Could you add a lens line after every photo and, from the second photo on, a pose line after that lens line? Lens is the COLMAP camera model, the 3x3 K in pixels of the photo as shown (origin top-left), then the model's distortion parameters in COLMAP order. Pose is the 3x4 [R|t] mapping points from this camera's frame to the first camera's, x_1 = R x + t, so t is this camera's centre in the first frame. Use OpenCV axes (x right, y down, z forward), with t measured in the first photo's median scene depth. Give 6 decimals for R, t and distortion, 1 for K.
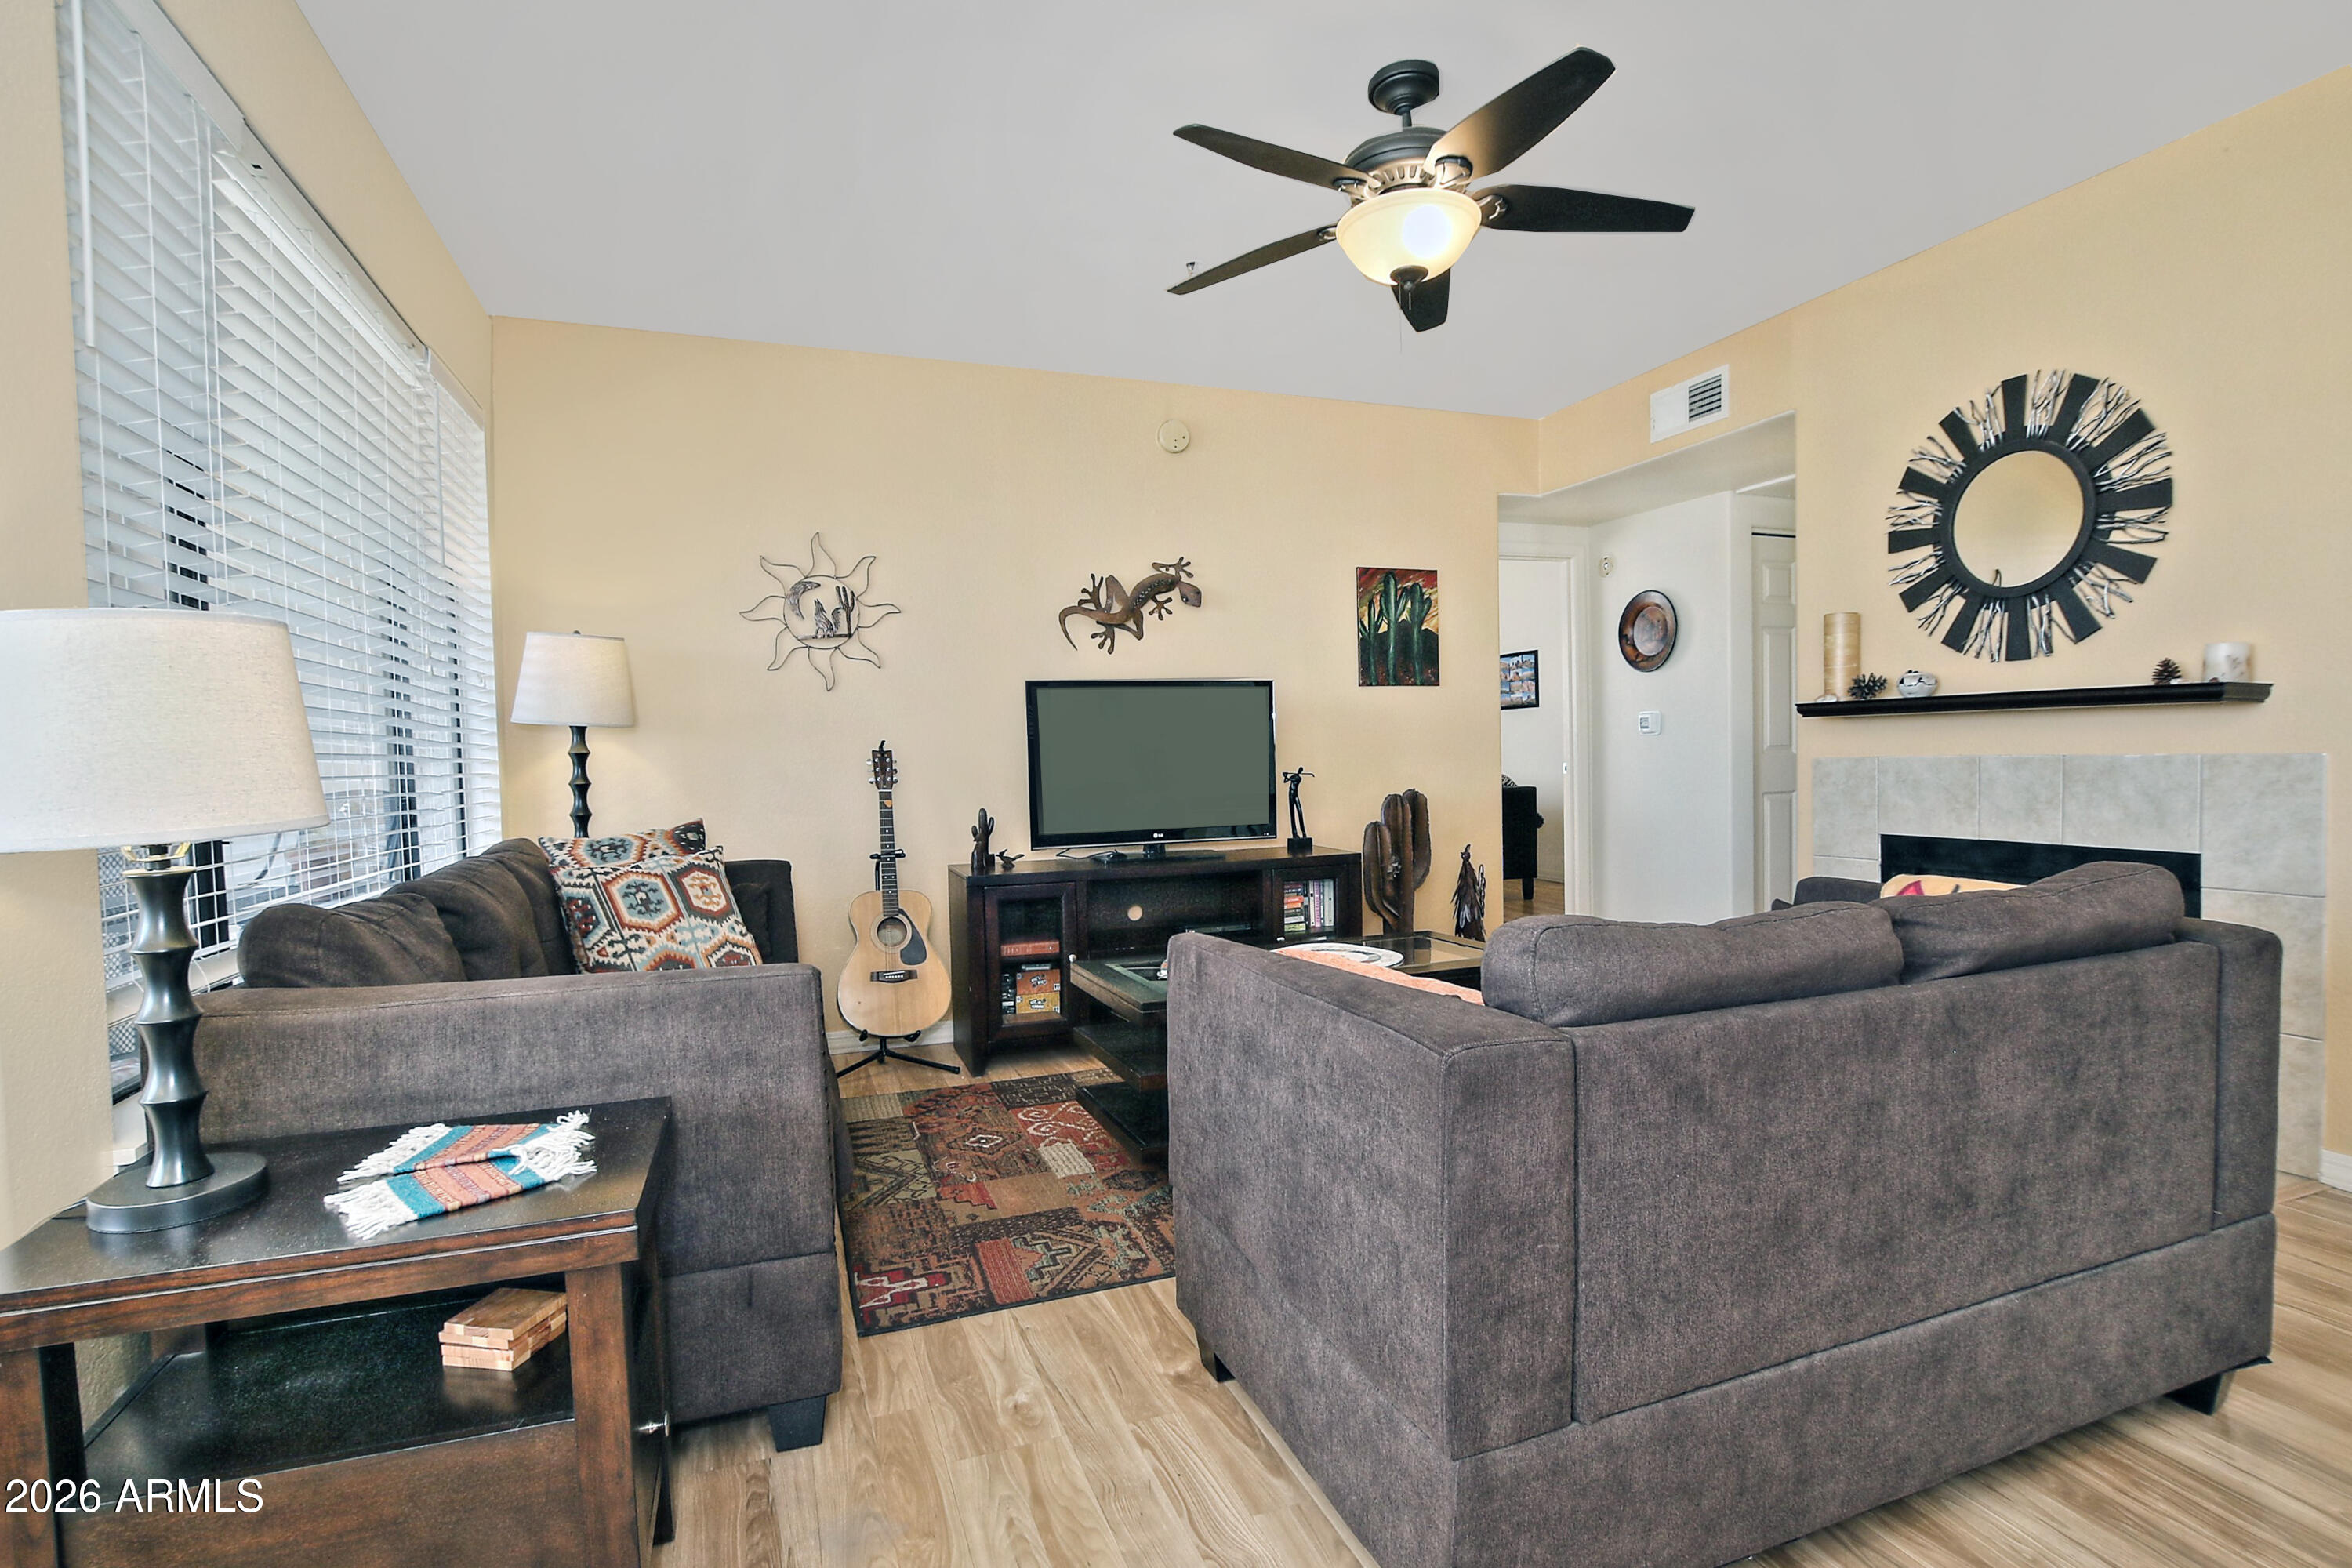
lens RADIAL K [[1119.1, 0, 1179.7], [0, 1119.1, 792.9], [0, 0, 1]] dist [-0.001617, 0.001142]
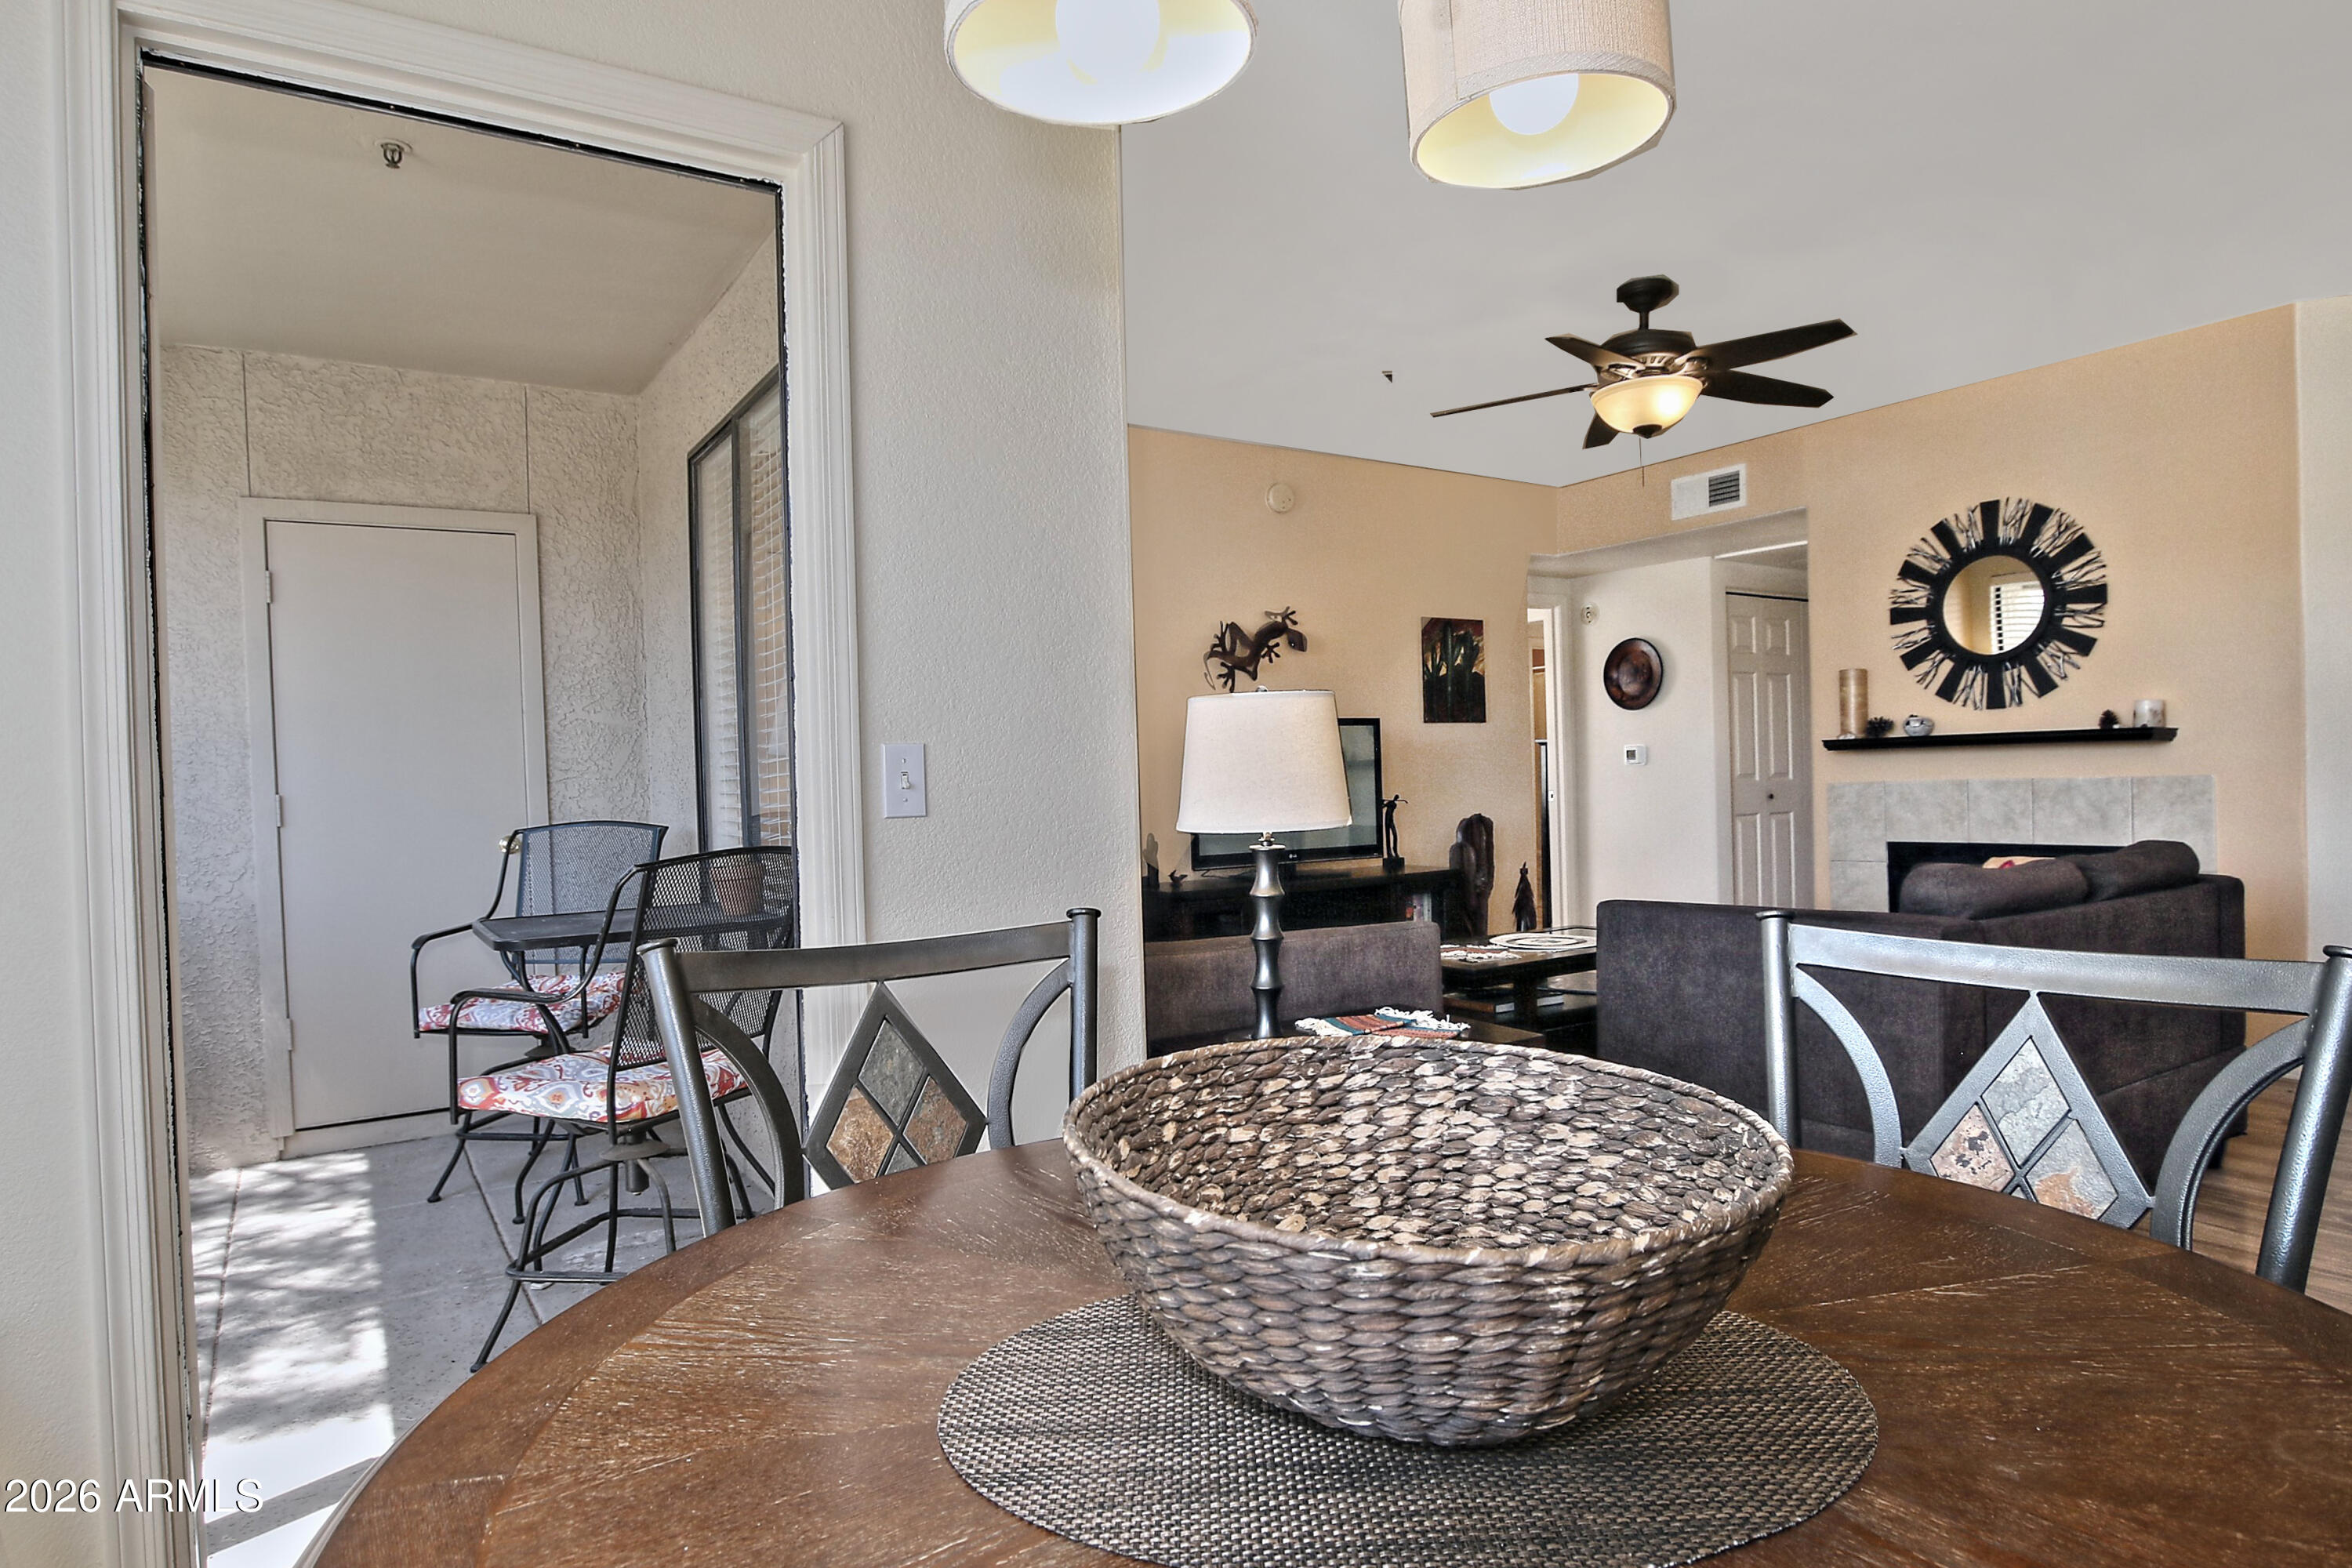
lens RADIAL K [[1314.7, 0, 1168.2], [0, 1314.7, 797.2], [0, 0, 1]] dist [0.033447, -0.002107]
pose [[0.976700, -0.007352, 0.214483, -0.526934], [0.013916, 0.999479, -0.029110, 0.019422], [-0.214157, 0.031416, 0.976294, -0.324253]]
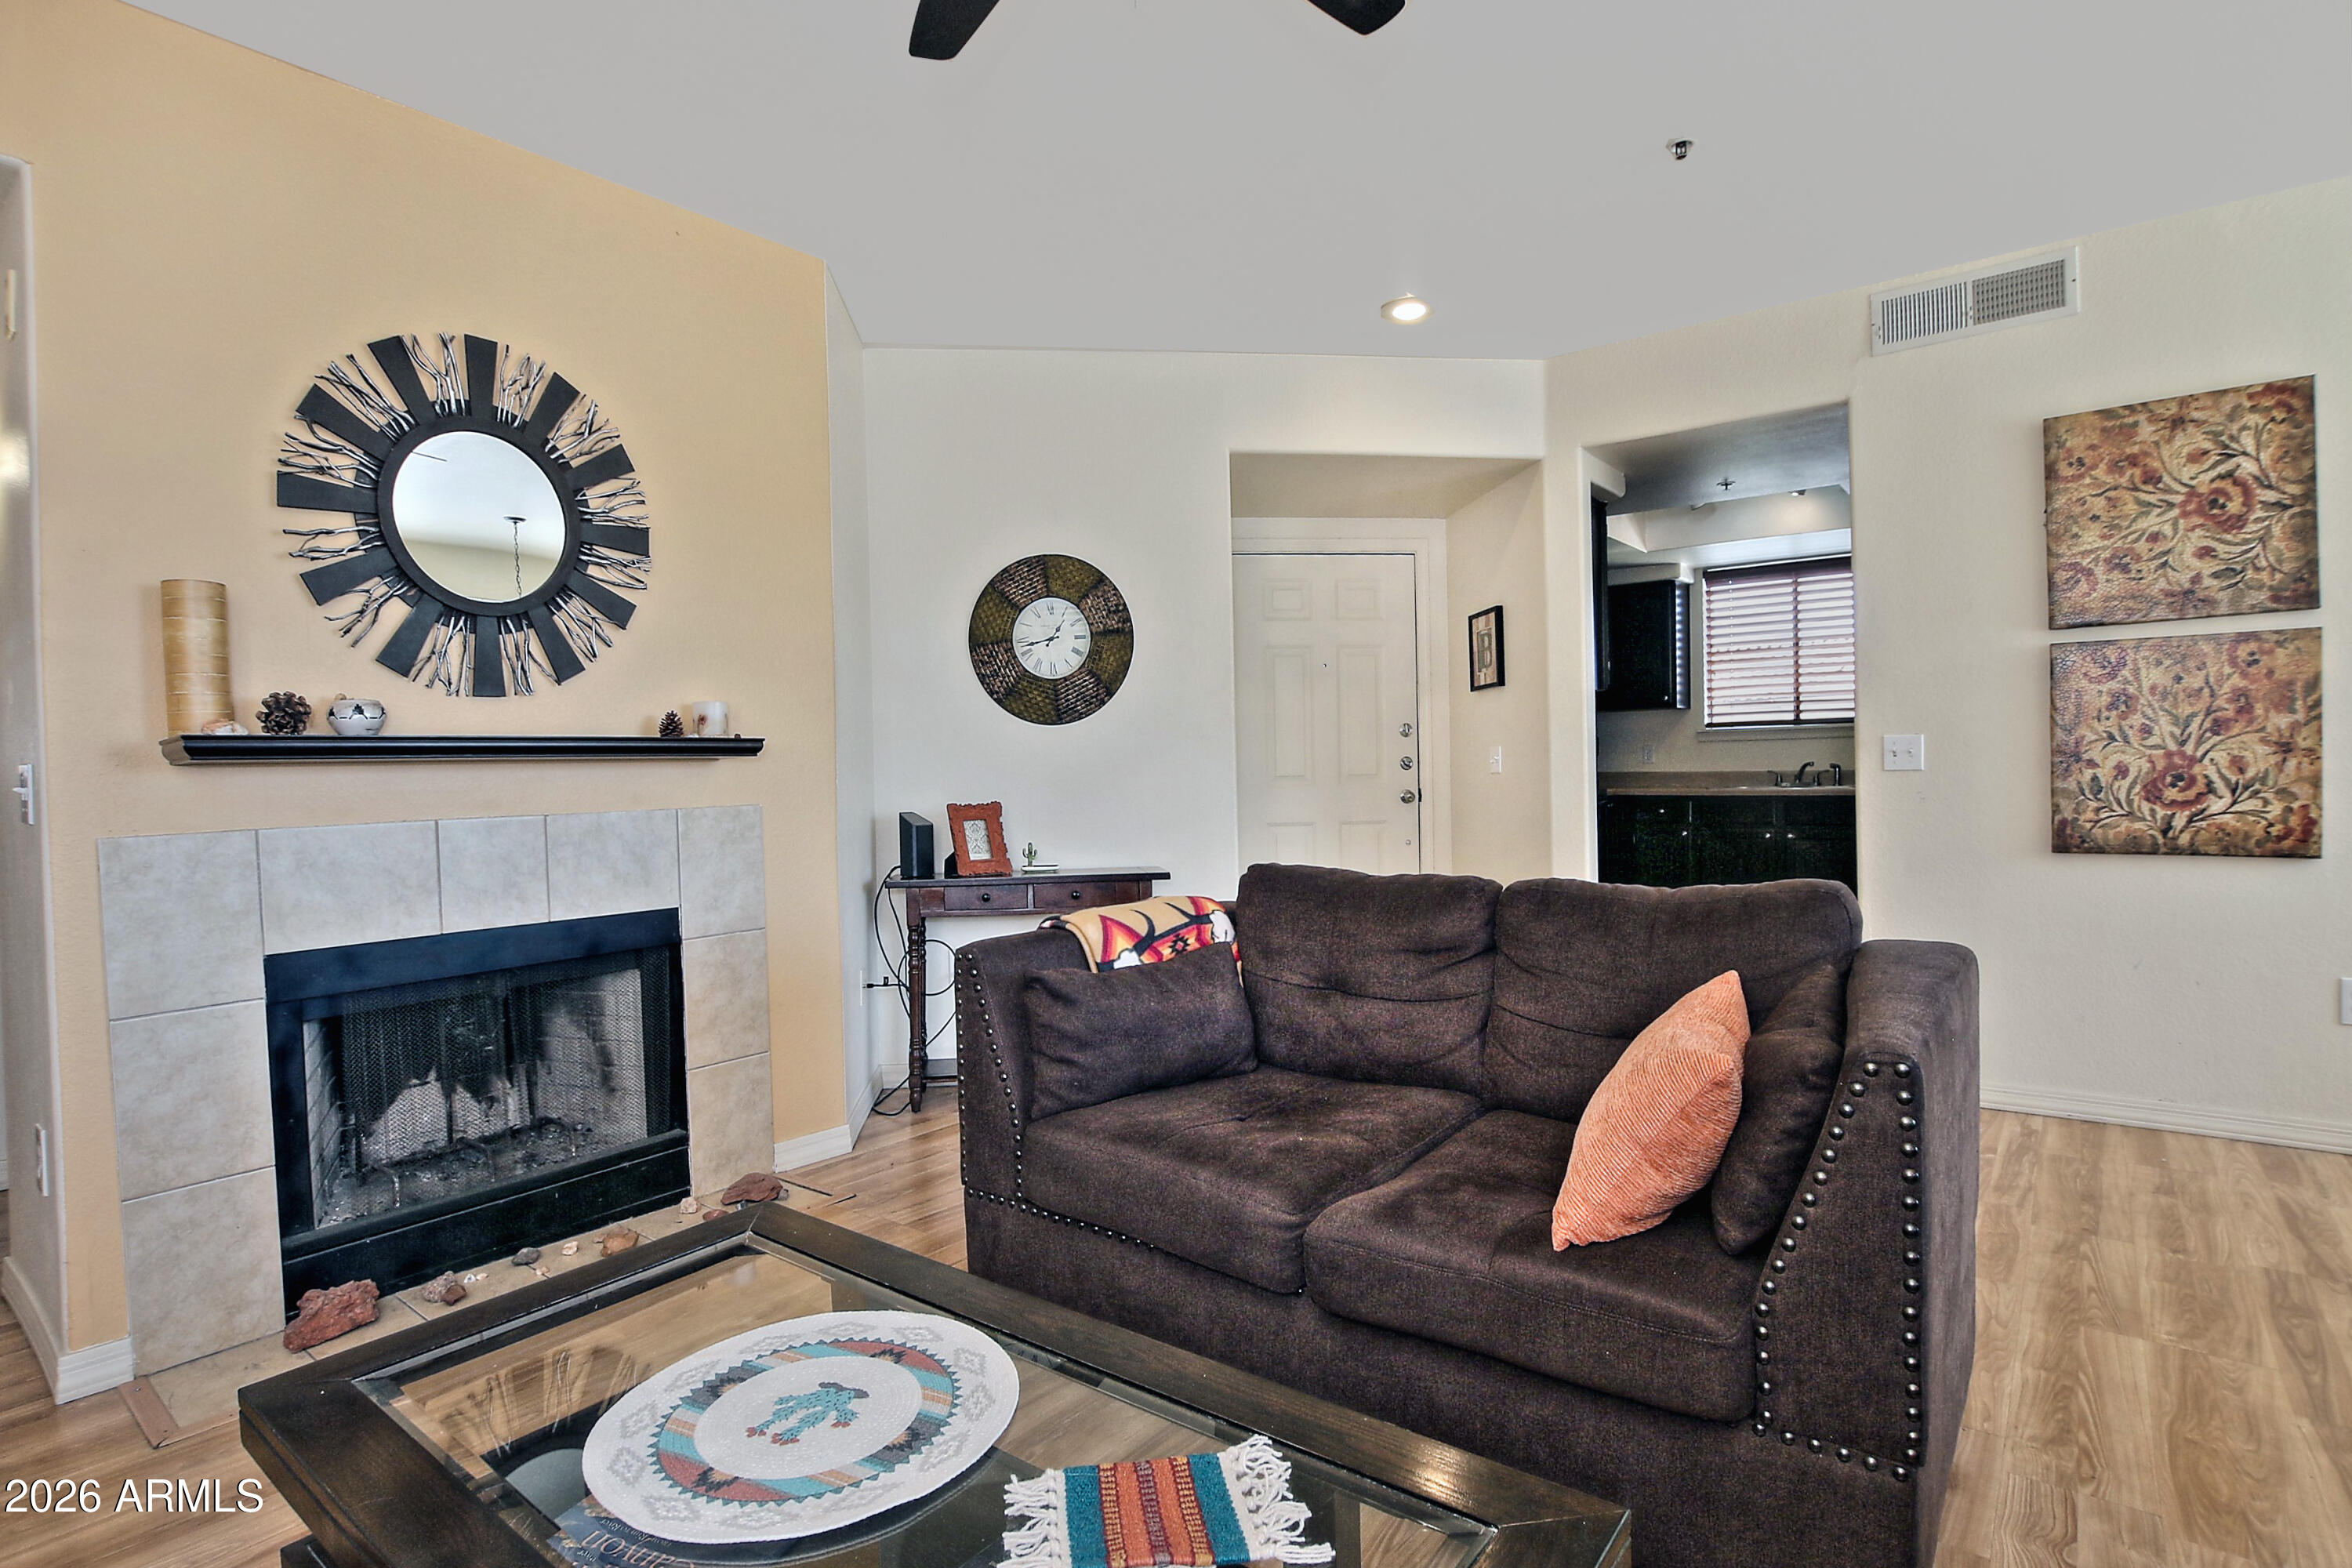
lens RADIAL K [[1166.5, 0, 1177.2], [0, 1166.5, 793.5], [0, 0, 1]] dist [-0.042341, 0.000346]
pose [[-0.525098, 0.031212, 0.850469, -0.171359], [0.081001, 0.996623, 0.013436, -0.020553], [-0.847178, 0.075944, -0.525853, 0.938098]]
